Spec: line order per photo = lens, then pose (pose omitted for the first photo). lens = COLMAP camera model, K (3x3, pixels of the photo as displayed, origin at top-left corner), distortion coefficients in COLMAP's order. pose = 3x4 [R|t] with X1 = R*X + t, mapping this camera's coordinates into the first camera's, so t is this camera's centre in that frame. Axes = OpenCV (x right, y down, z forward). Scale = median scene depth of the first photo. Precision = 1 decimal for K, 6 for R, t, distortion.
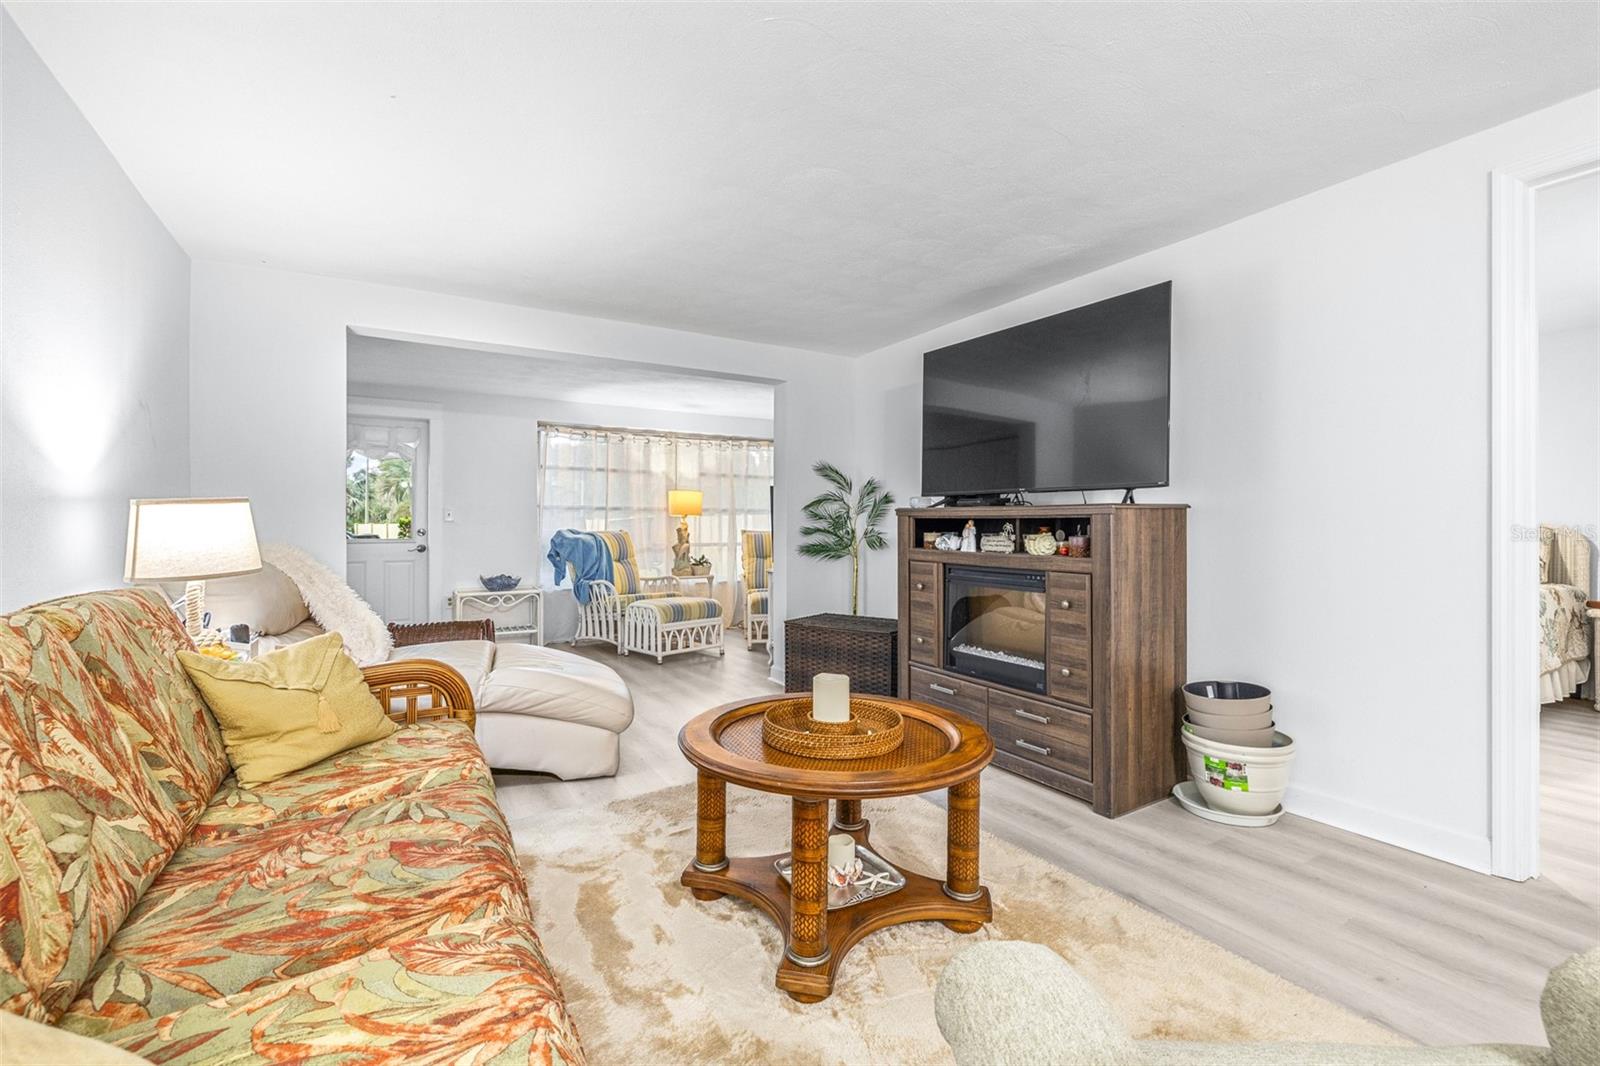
lens RADIAL K [[690.2, 0, 800.0], [0, 690.2, 533.0], [0, 0, 1]] dist [-0.001375, -0.000111]
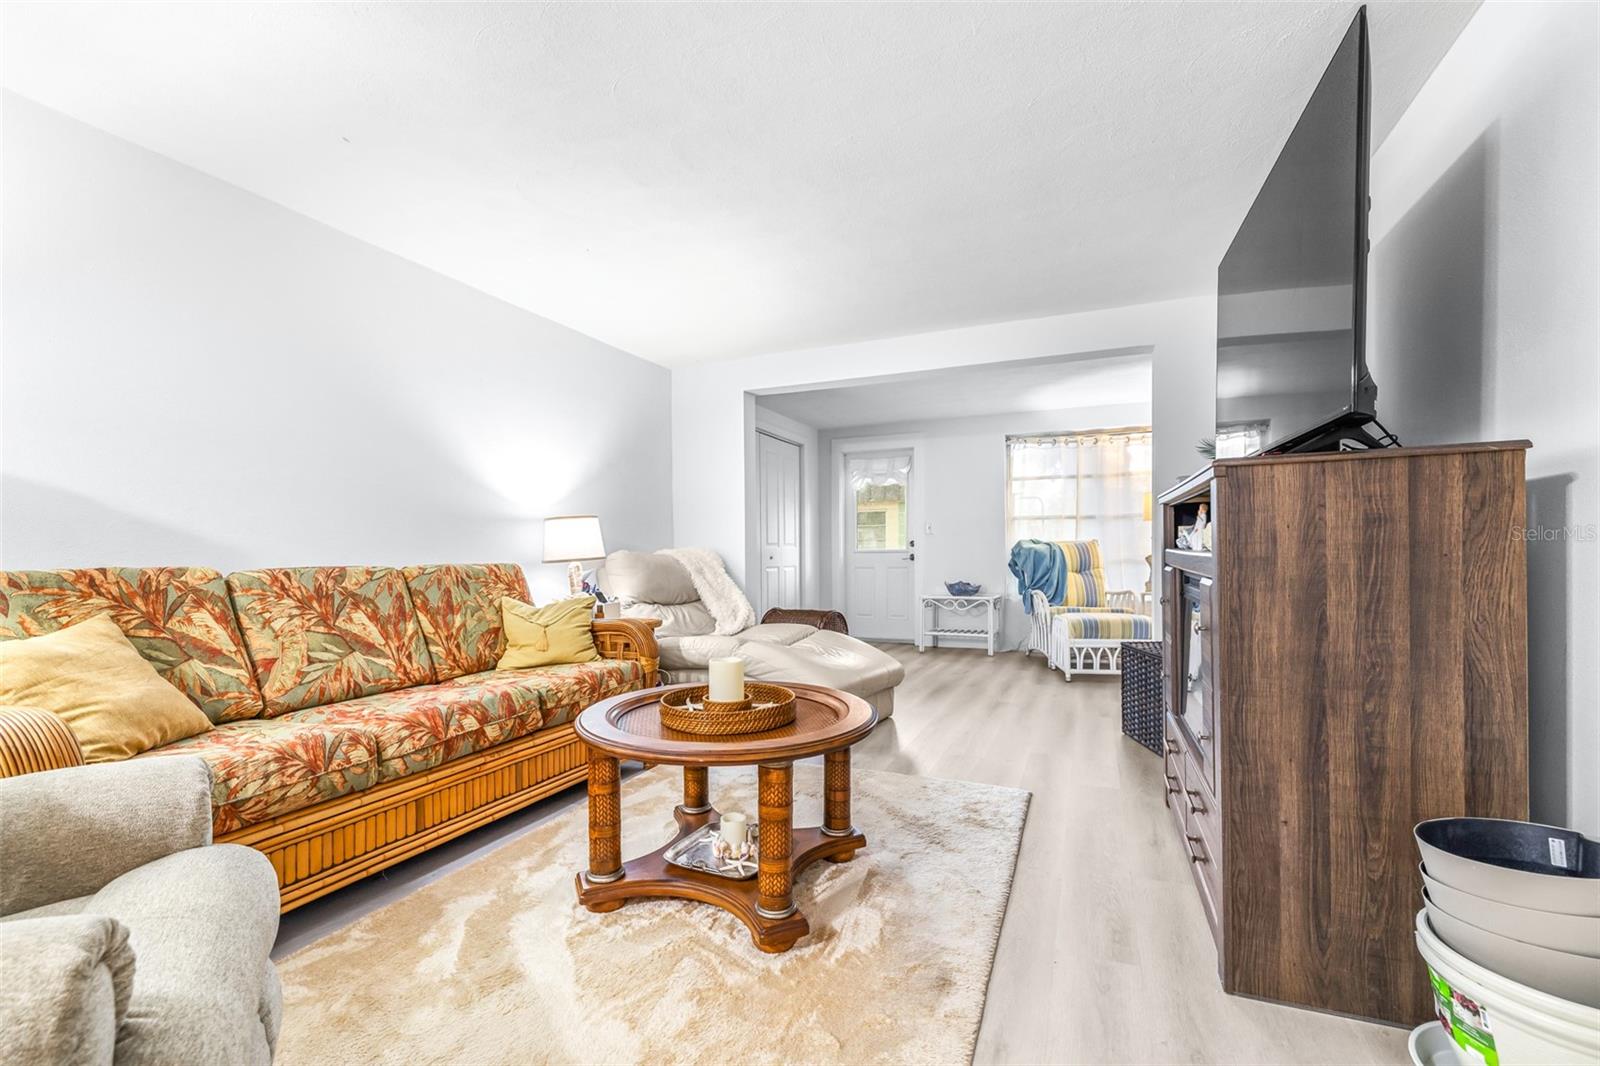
lens RADIAL K [[688.7, 0, 793.3], [0, 688.7, 558.7], [0, 0, 1]] dist [-0.000668, -0.000261]
pose [[0.584010, 0.005824, -0.811725, 0.292833], [0.001672, 0.999964, 0.008377, 0.014936], [0.811744, -0.006250, 0.583979, 0.146710]]
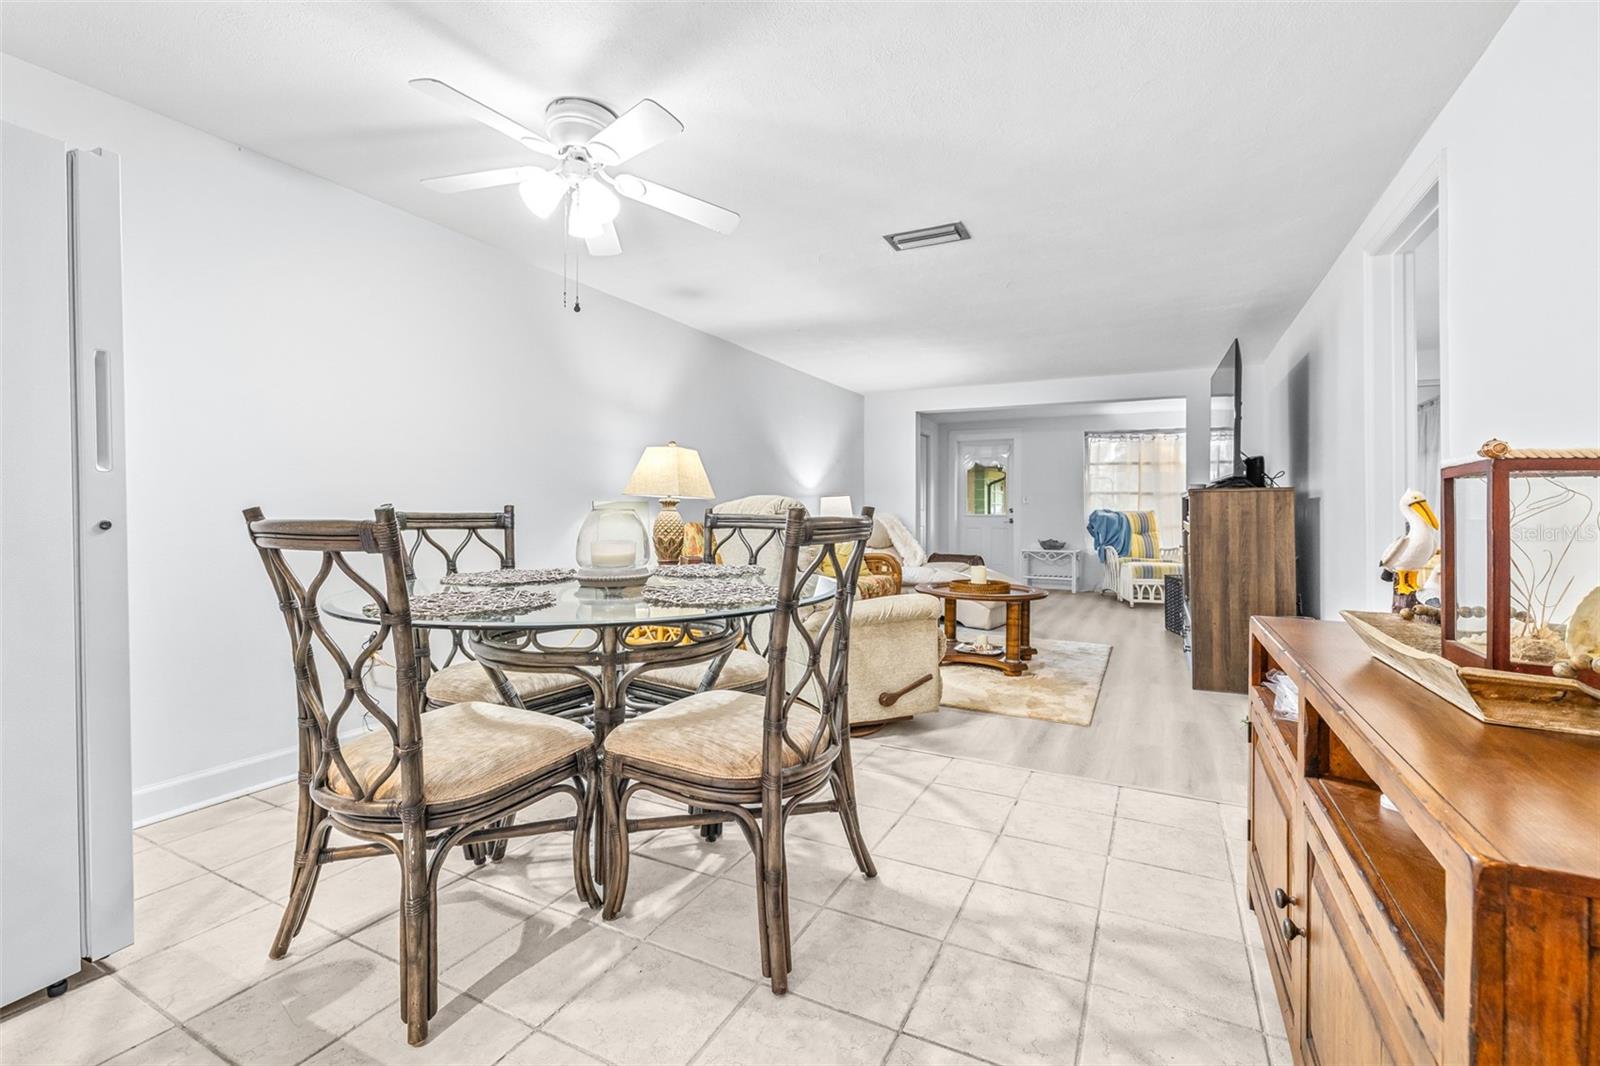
lens RADIAL K [[697.7, 0, 797.3], [0, 697.7, 496.7], [0, 0, 1]] dist [-0.000671, -0.000106]
pose [[0.528025, -0.010284, -0.849167, 0.547564], [-0.014984, 0.999658, -0.021424, 0.009292], [0.849097, 0.024036, 0.527690, -0.254306]]
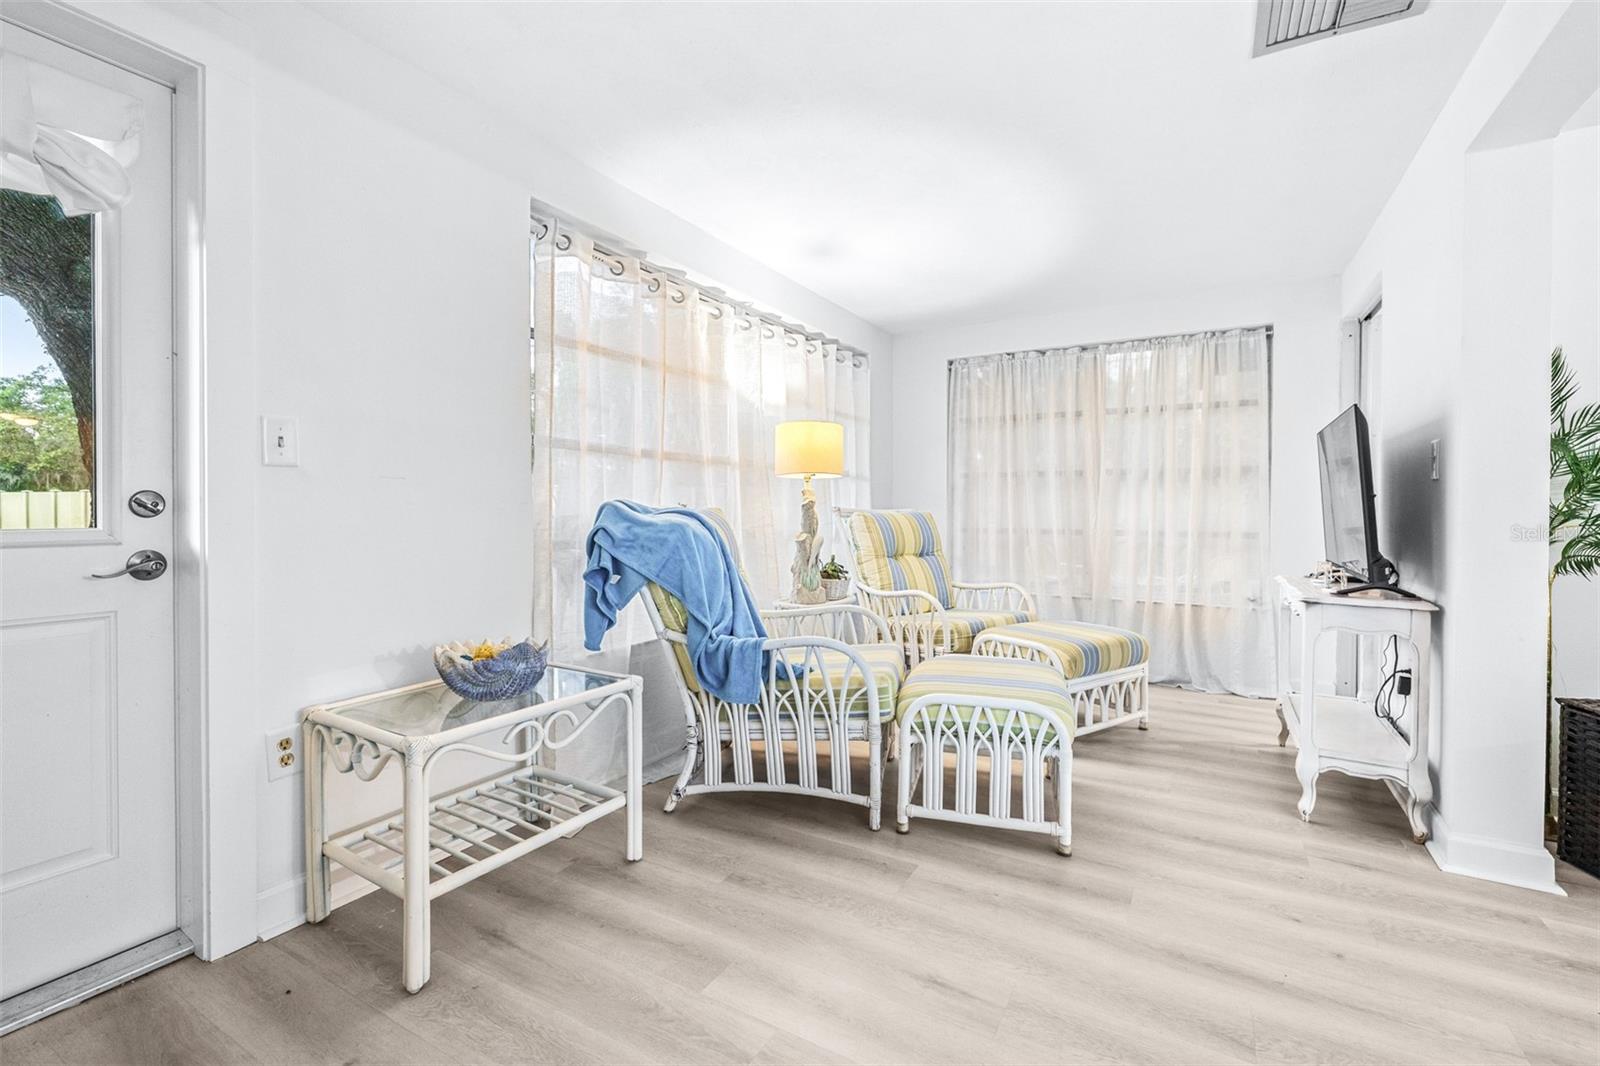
lens RADIAL K [[690.2, 0, 800.0], [0, 690.2, 533.0], [0, 0, 1]] dist [-0.001375, -0.000111]
pose [[0.882637, -0.003447, 0.470042, -0.455428], [-0.010136, 0.999601, 0.026364, 0.001105], [-0.469945, -0.028034, 0.882250, 0.653584]]
